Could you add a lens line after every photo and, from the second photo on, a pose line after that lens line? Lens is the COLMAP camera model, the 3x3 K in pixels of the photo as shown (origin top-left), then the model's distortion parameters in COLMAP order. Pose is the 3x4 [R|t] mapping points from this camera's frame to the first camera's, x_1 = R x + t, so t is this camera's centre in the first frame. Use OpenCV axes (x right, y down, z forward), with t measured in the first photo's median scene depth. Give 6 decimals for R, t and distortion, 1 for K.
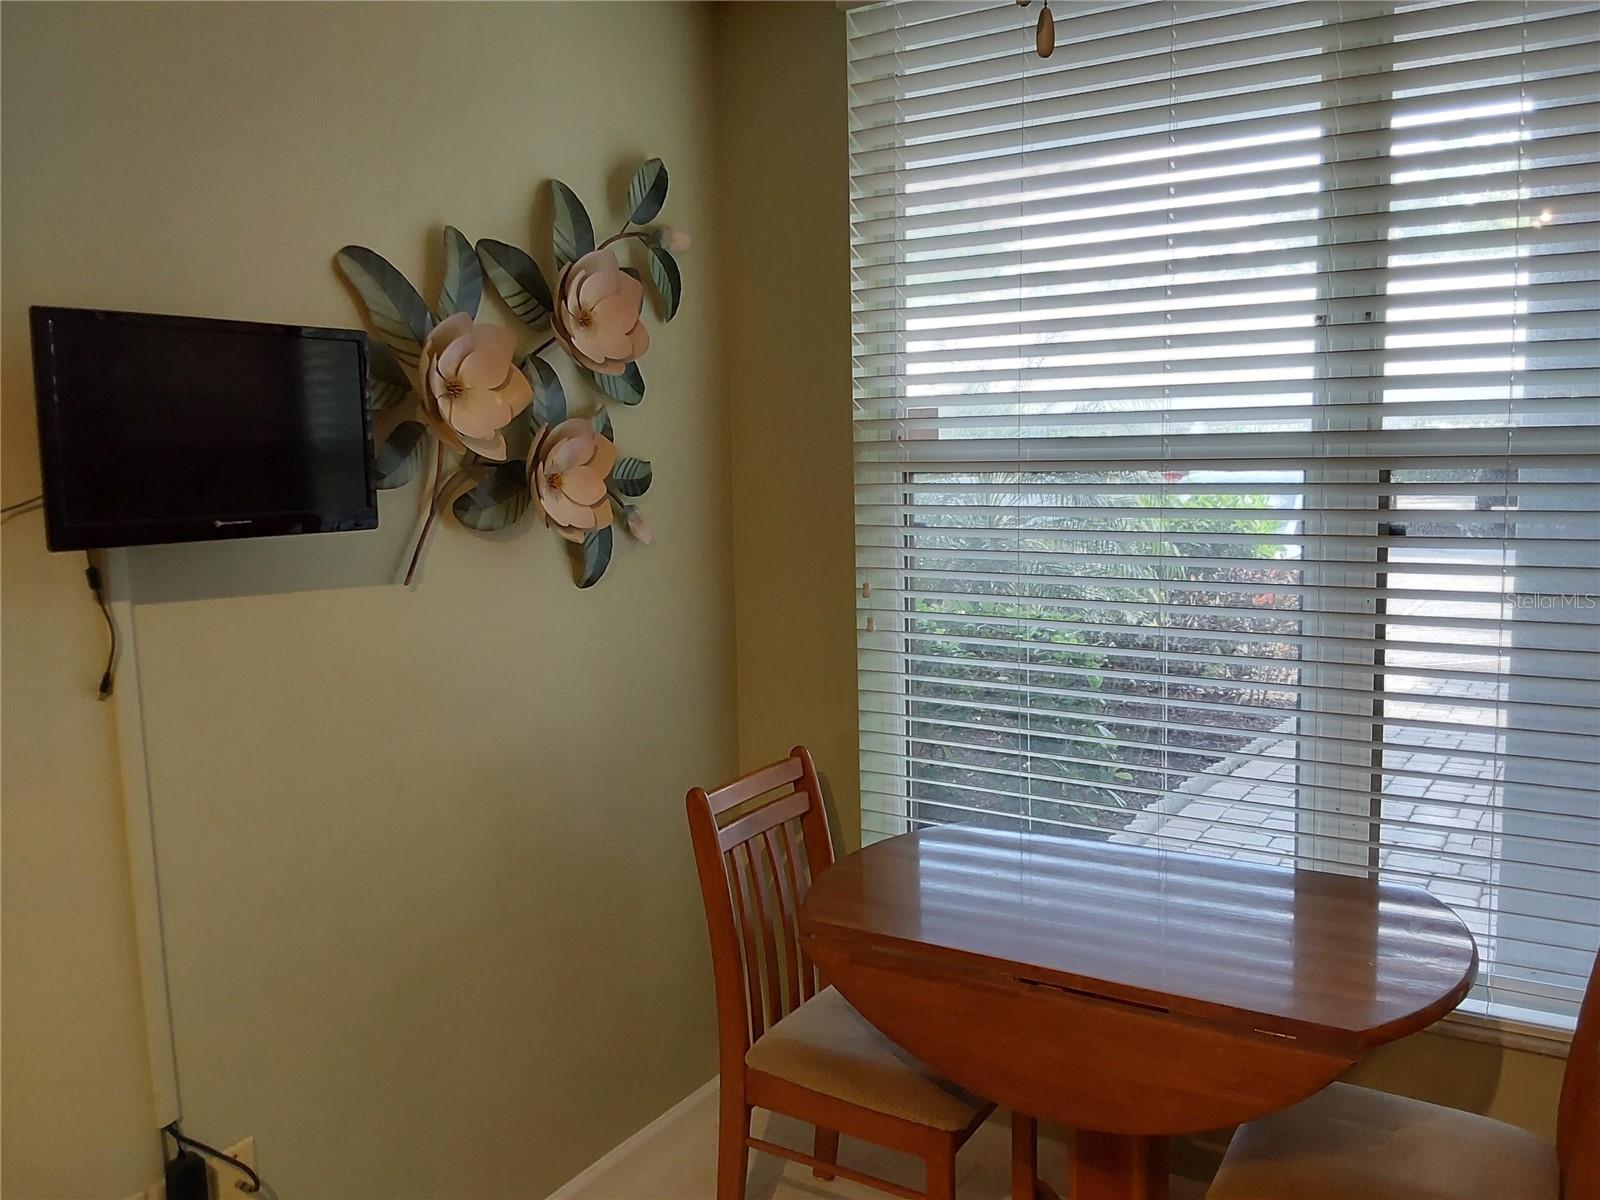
lens RADIAL K [[1276.9, 0, 789.4], [0, 1276.9, 595.4], [0, 0, 1]] dist [0.135484, -0.225018]
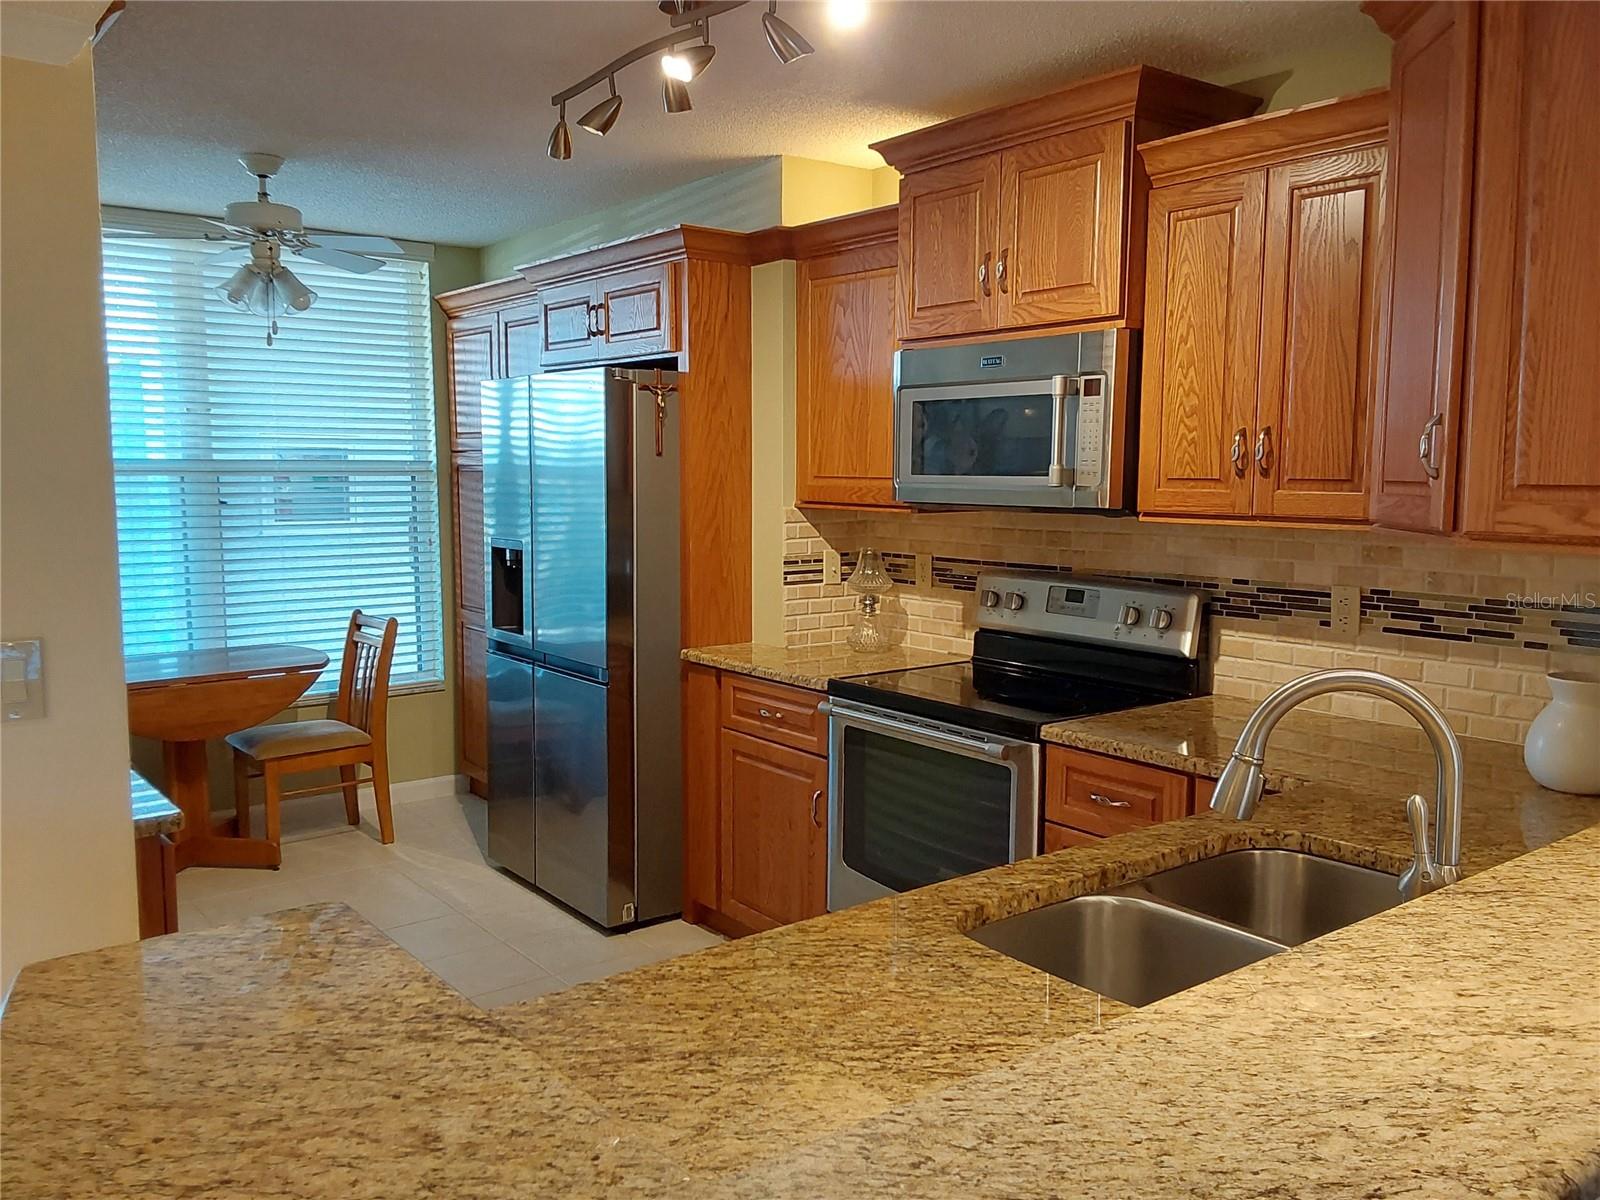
lens RADIAL K [[1276.9, 0, 789.4], [0, 1276.9, 595.4], [0, 0, 1]] dist [0.135484, -0.225018]
pose [[0.347198, -0.079385, 0.934426, -1.334660], [0.096776, 0.994124, 0.048498, 0.097359], [-0.932785, 0.073592, 0.352841, -0.723585]]
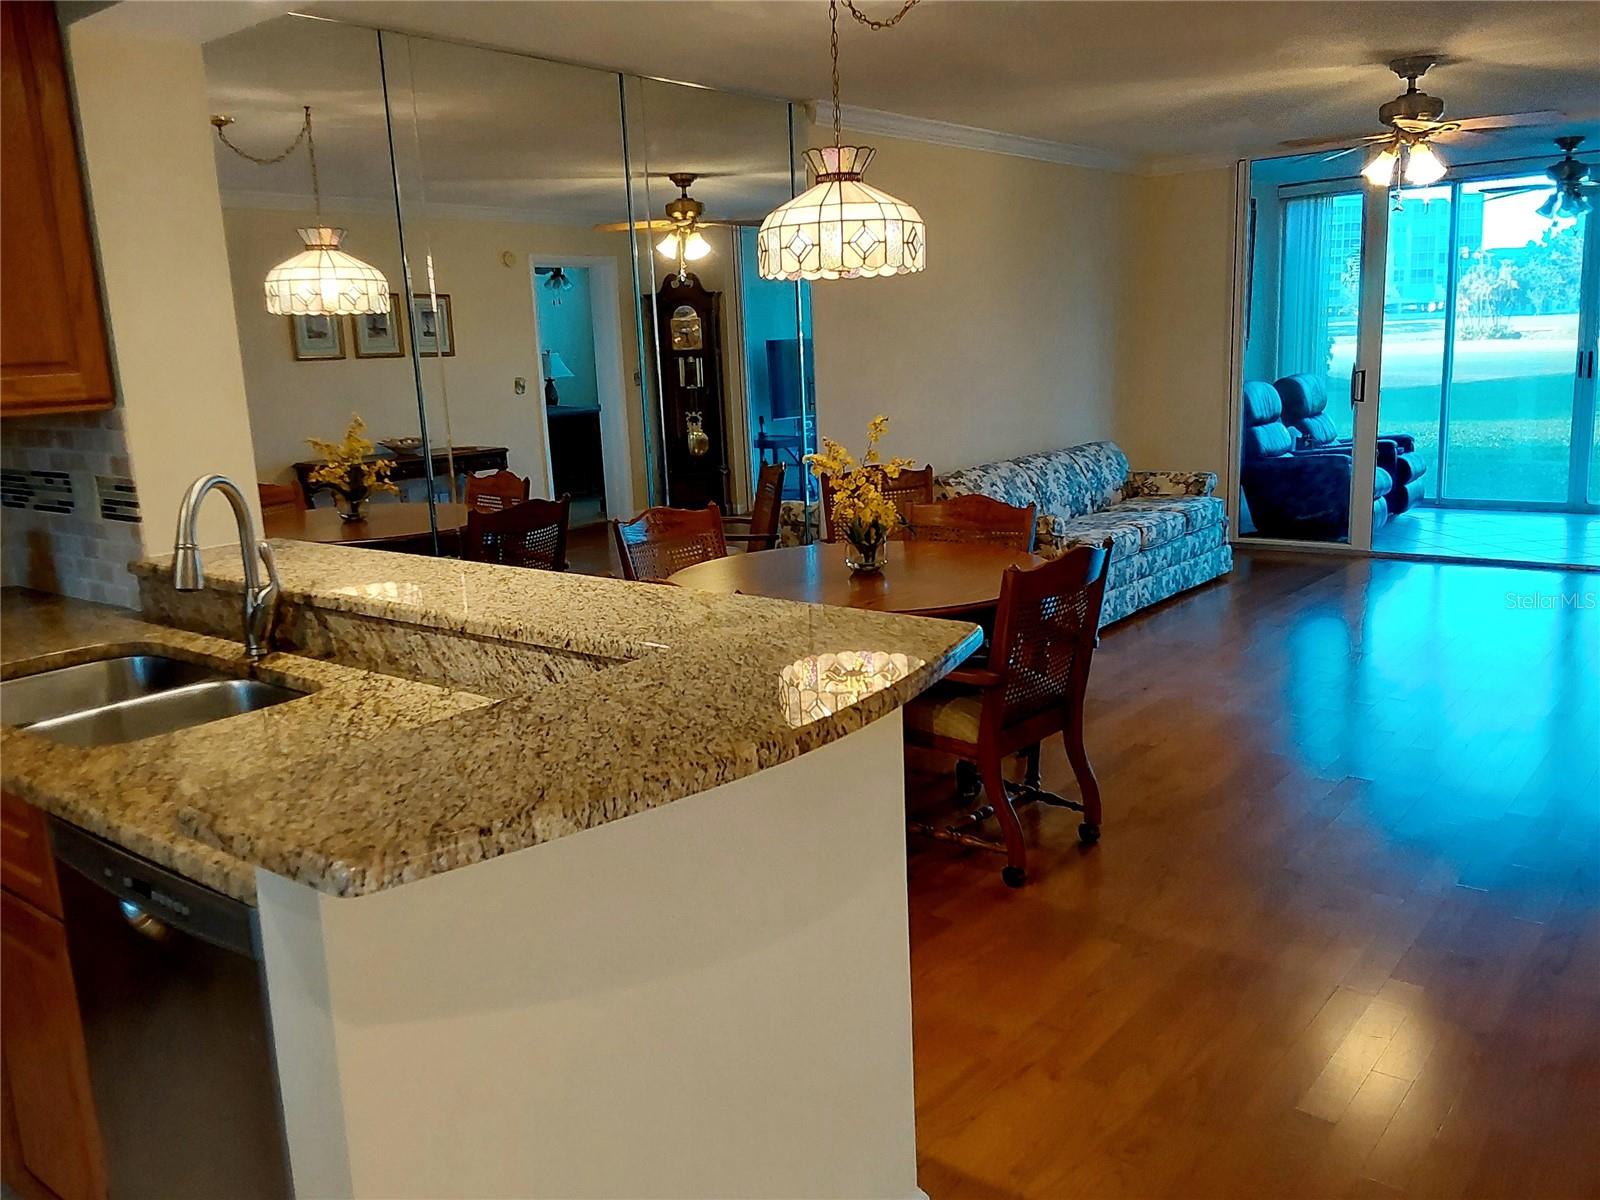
lens RADIAL K [[1282.0, 0, 793.1], [0, 1282.0, 598.1], [0, 0, 1]] dist [0.121859, -0.186608]
pose [[-0.990387, 0.036629, 0.133386, -1.193822], [0.075722, 0.950548, 0.301205, 0.019200], [-0.115757, 0.308410, -0.944184, 0.149273]]
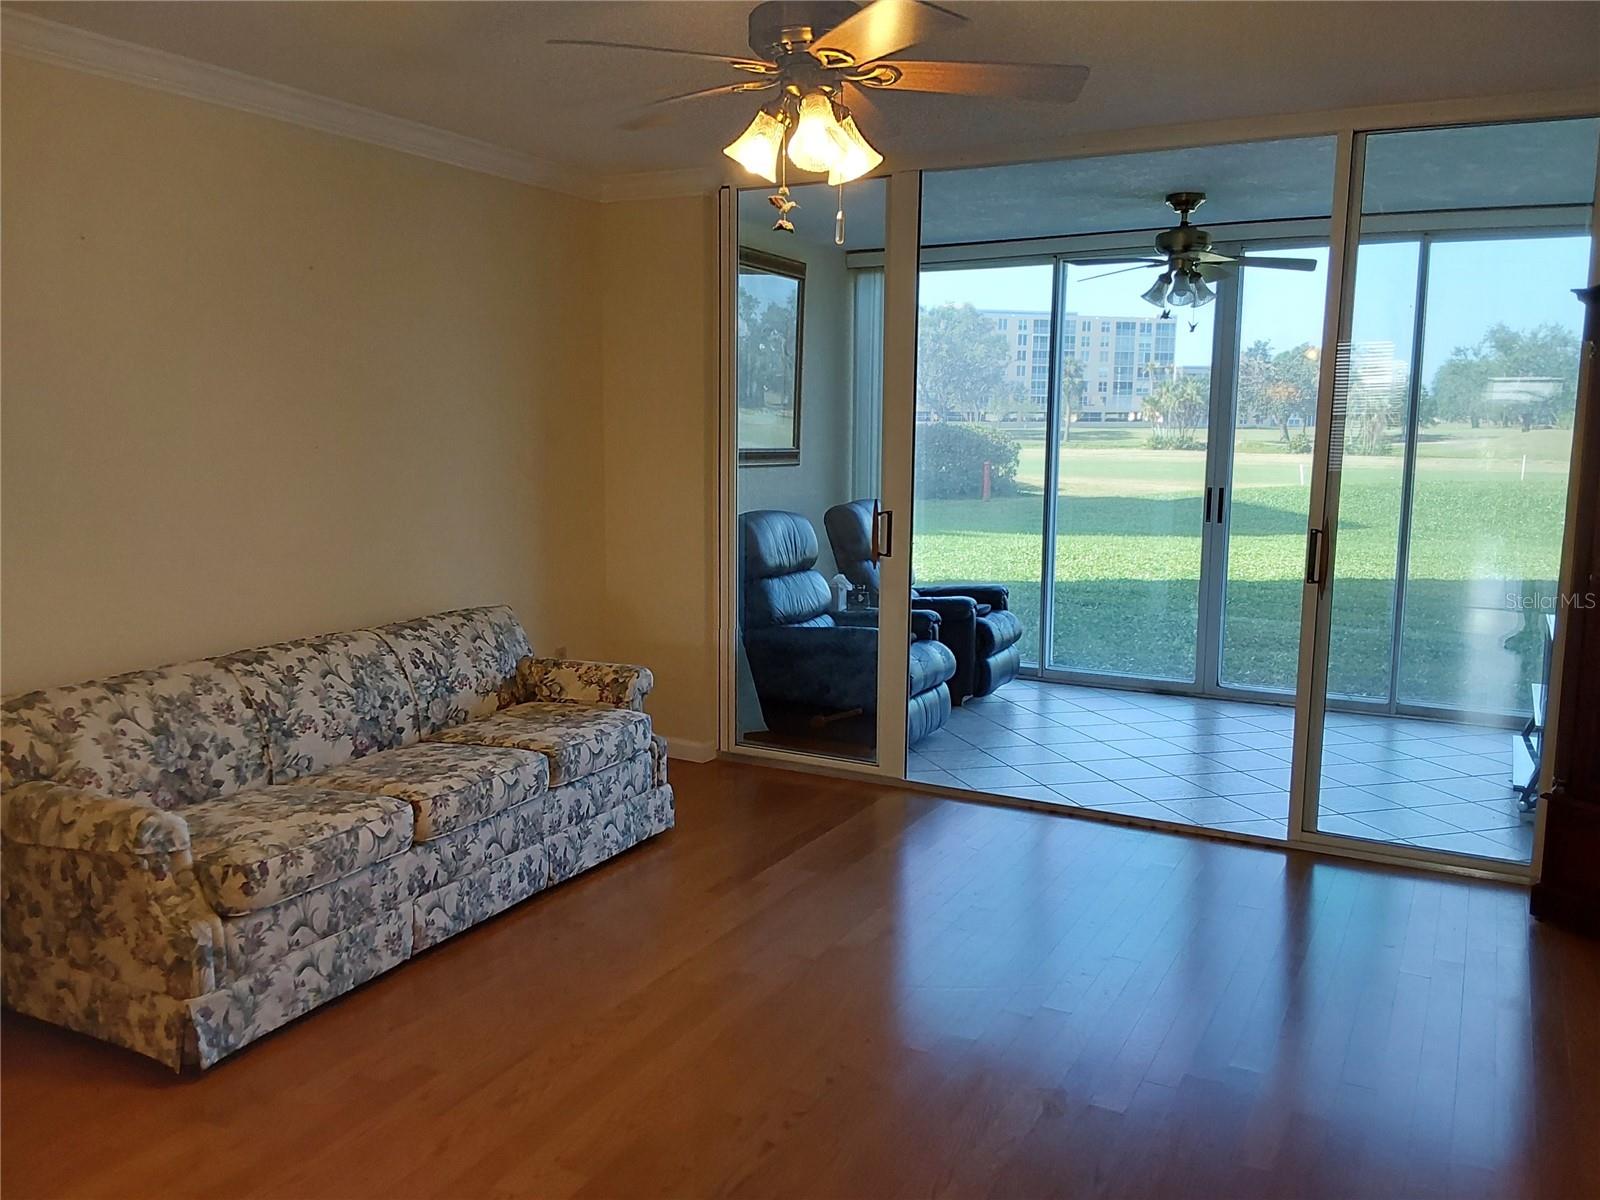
lens RADIAL K [[1276.9, 0, 789.4], [0, 1276.9, 595.4], [0, 0, 1]] dist [0.135484, -0.225018]
pose [[-0.998020, 0.018311, -0.060171, -1.903524], [0.002704, 0.968288, 0.249820, 0.172731], [0.062837, 0.249163, -0.966421, -1.202249]]
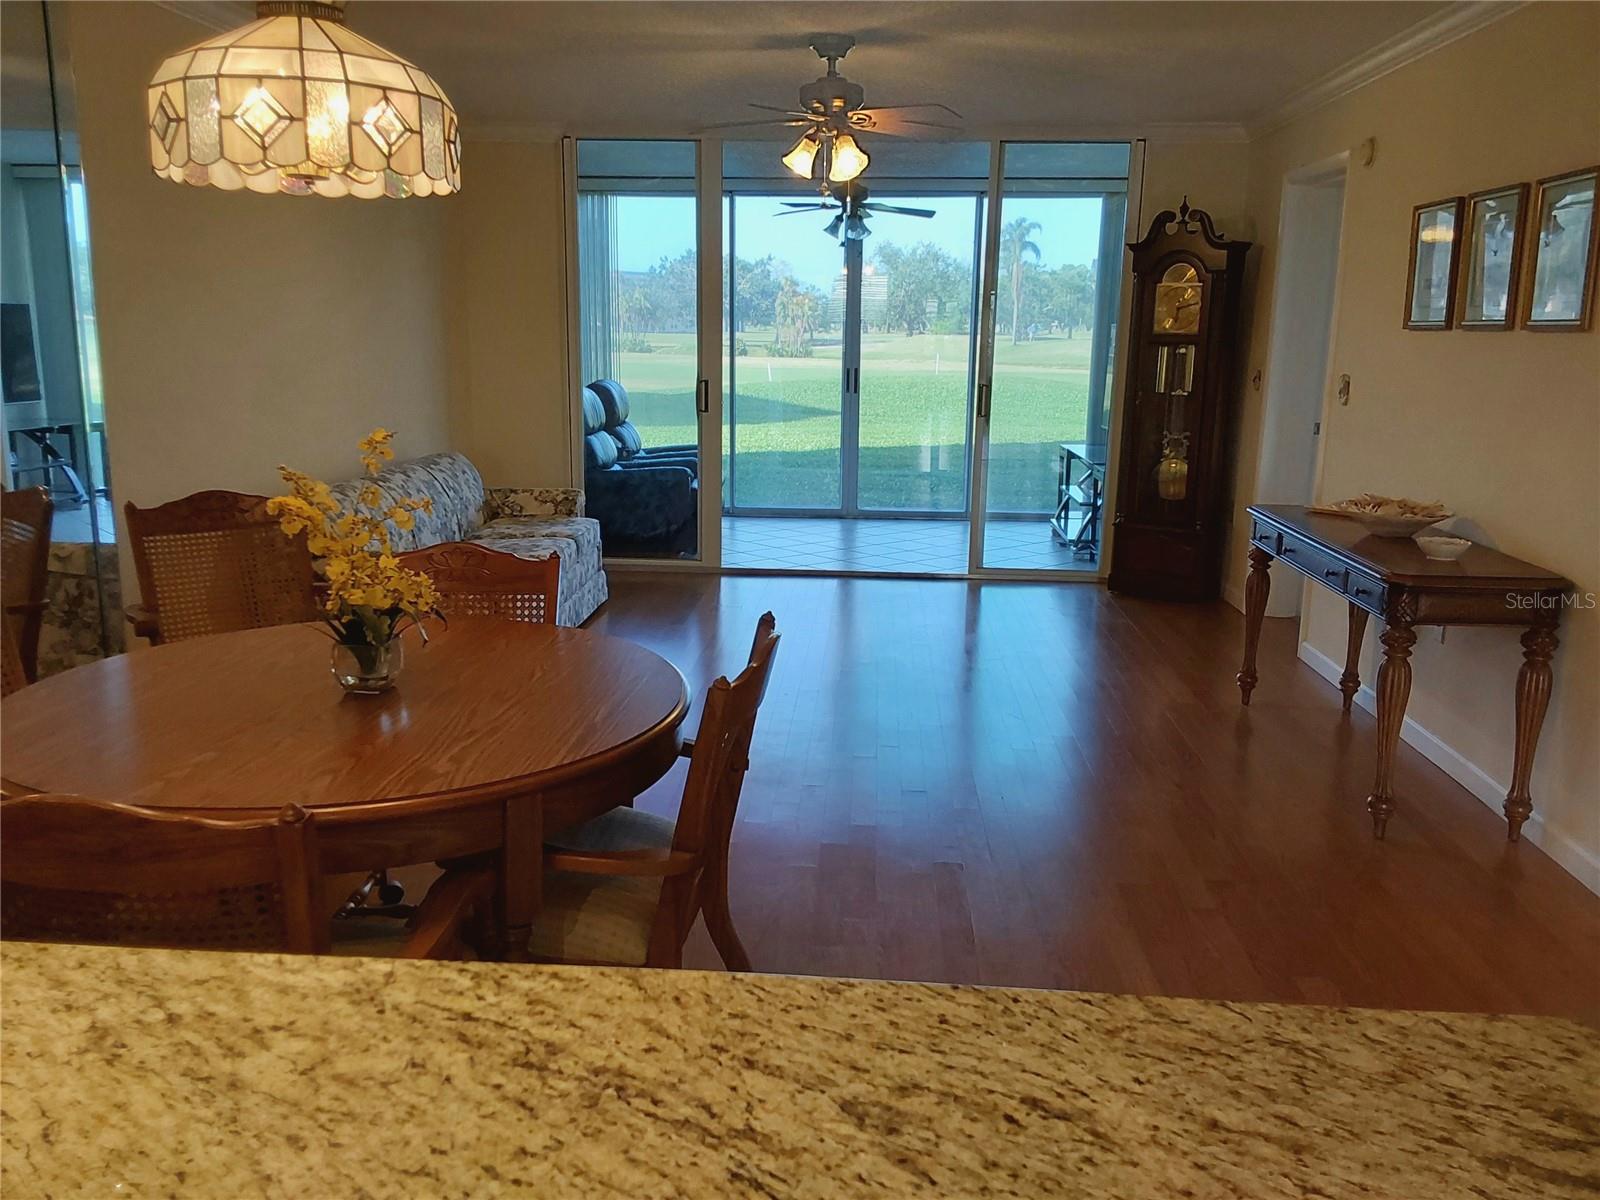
lens RADIAL K [[1282.0, 0, 793.1], [0, 1282.0, 598.1], [0, 0, 1]] dist [0.121859, -0.186608]
pose [[-0.880863, 0.103671, -0.461879, -0.896708], [-0.051253, 0.949100, 0.310777, 0.098253], [0.470588, 0.297424, -0.830714, -0.471828]]
